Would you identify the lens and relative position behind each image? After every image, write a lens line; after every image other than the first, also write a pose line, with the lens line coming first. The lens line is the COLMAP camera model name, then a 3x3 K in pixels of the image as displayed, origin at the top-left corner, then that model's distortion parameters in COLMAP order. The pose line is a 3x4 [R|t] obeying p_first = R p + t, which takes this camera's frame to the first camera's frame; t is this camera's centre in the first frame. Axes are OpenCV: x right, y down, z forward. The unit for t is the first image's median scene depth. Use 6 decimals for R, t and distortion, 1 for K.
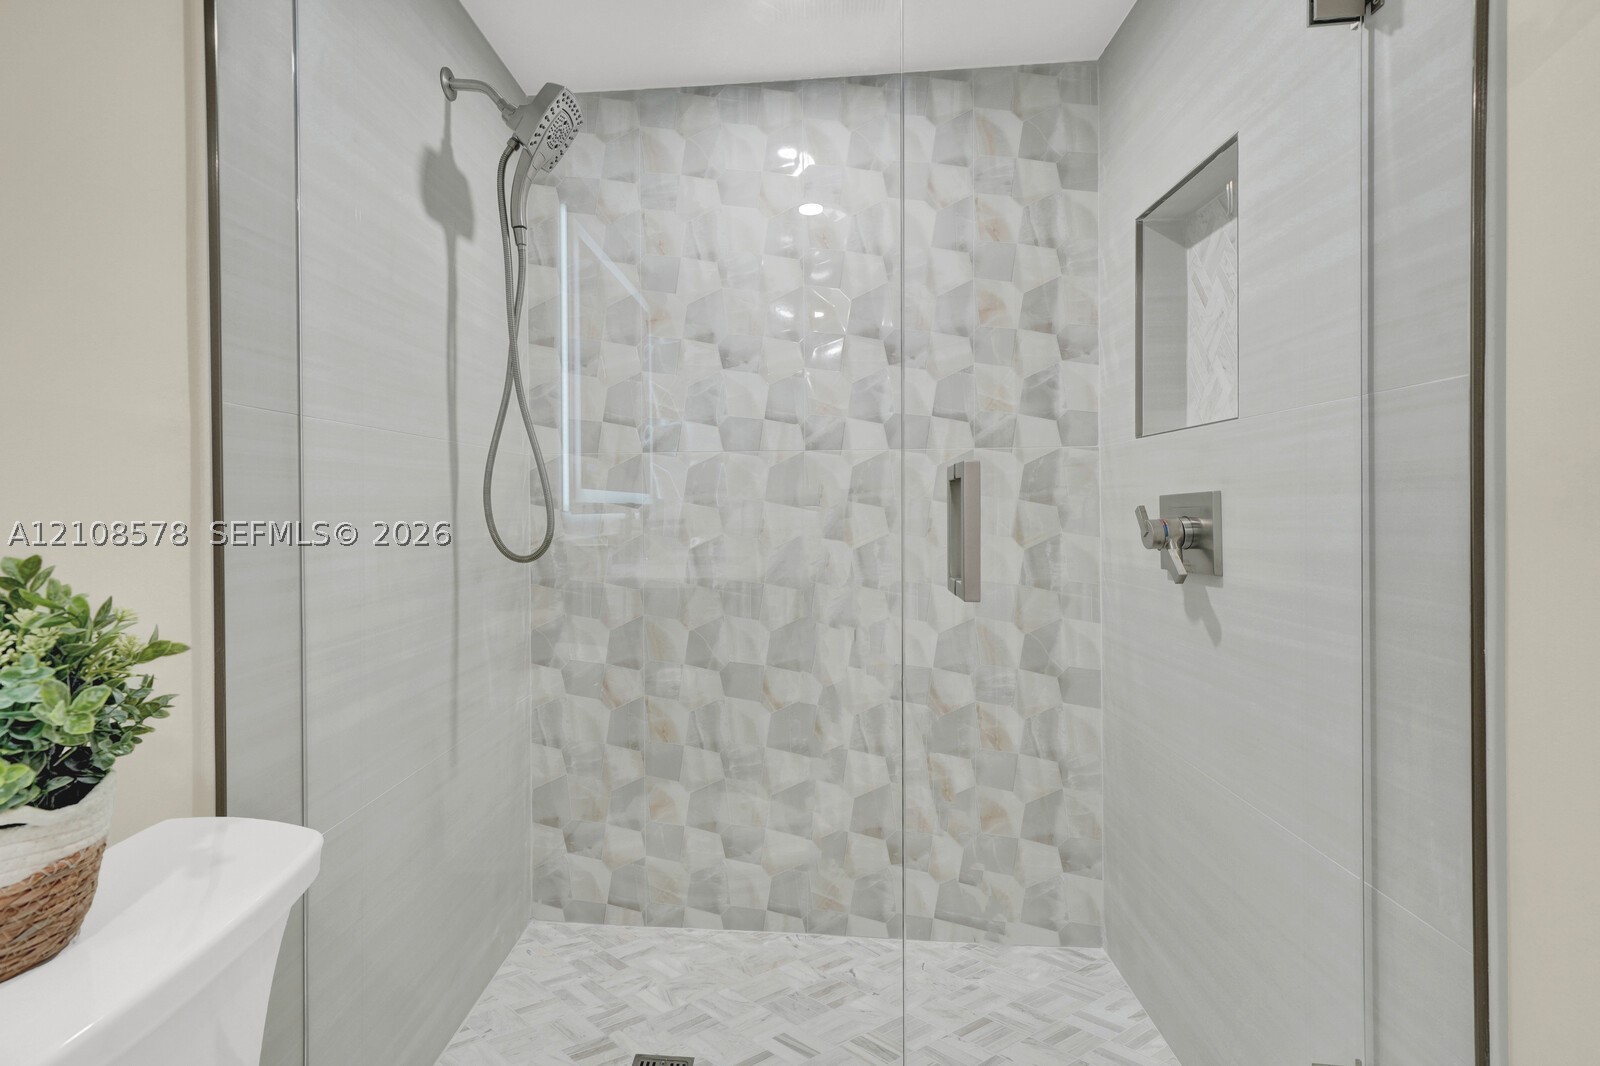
lens RADIAL K [[693.4, 0, 767.5], [0, 693.4, 502.5], [0, 0, 1]] dist [0.001164, 0.000136]
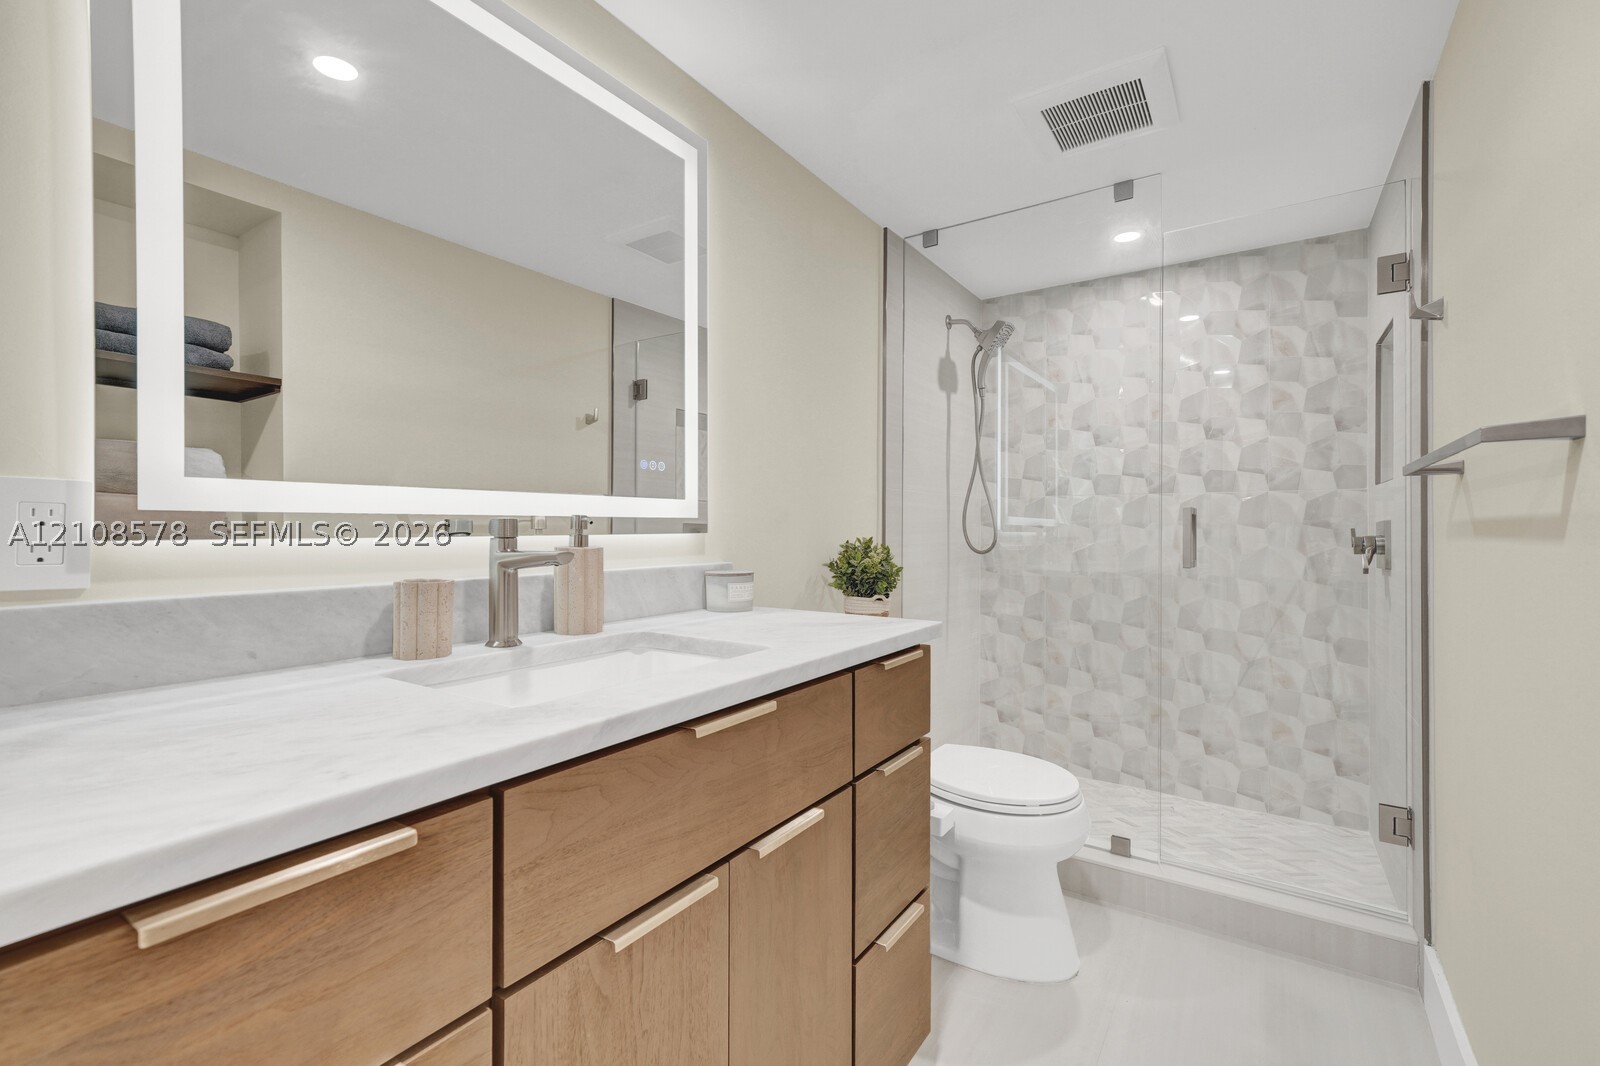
lens RADIAL K [[699.3, 0, 800.0], [0, 699.3, 533.0], [0, 0, 1]] dist [0.003392, 0.000730]
pose [[0.860909, 0.012299, -0.508610, 0.190961], [-0.007236, 0.999903, 0.011931, 0.003795], [0.508707, -0.006591, 0.860914, -0.858863]]
